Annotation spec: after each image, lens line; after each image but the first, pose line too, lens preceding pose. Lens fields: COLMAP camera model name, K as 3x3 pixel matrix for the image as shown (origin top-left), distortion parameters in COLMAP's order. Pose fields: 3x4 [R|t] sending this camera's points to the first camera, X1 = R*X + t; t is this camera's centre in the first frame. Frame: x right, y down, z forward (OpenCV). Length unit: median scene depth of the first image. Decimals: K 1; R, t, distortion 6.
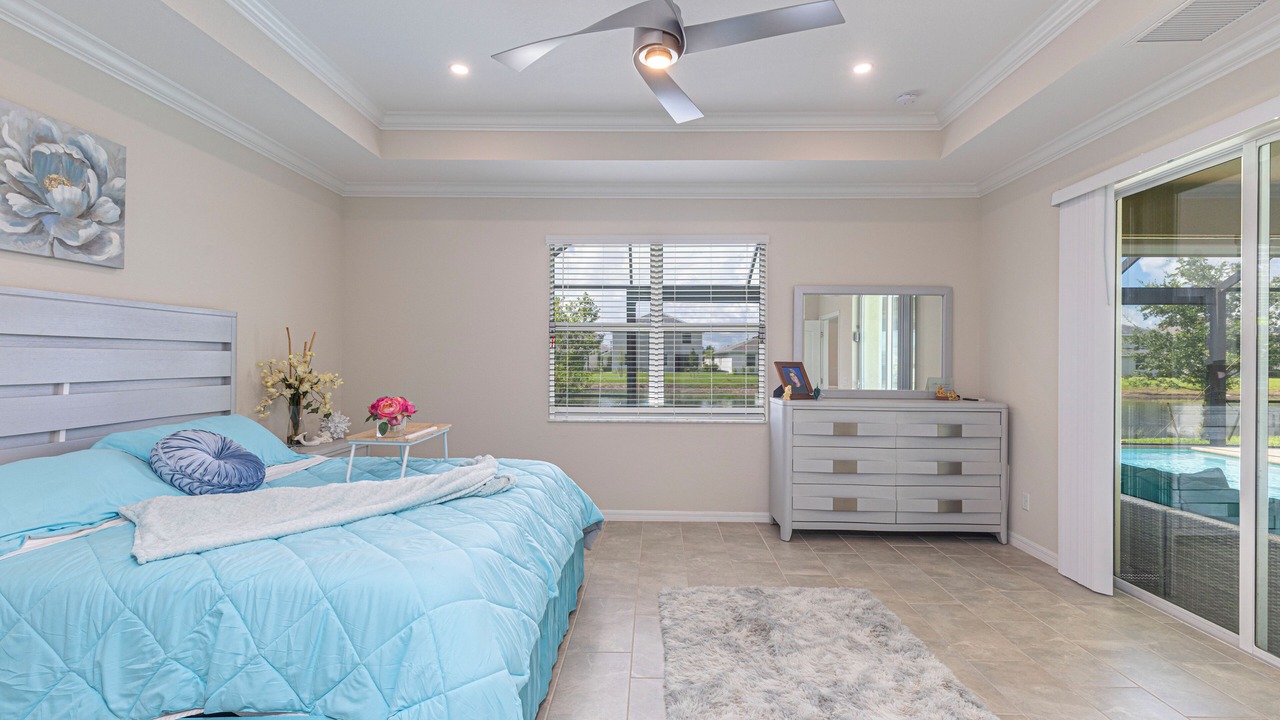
lens RADIAL K [[572.1, 0, 647.3], [0, 572.1, 358.5], [0, 0, 1]] dist [0.003900, 0.000023]
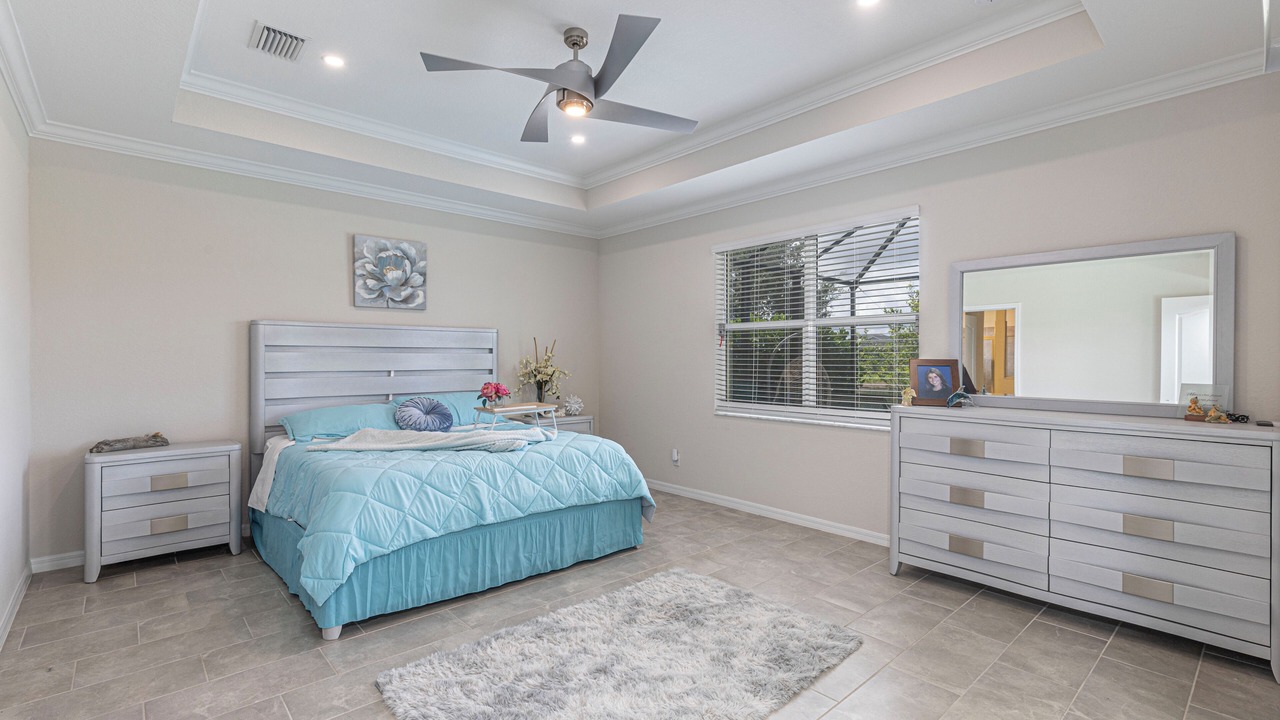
lens RADIAL K [[572.1, 0, 647.3], [0, 572.1, 358.5], [0, 0, 1]] dist [0.003900, 0.000023]
pose [[0.686166, -0.004615, -0.727431, 0.923380], [0.004068, 0.999989, -0.002507, 0.008402], [0.727434, -0.001240, 0.686176, 0.256266]]
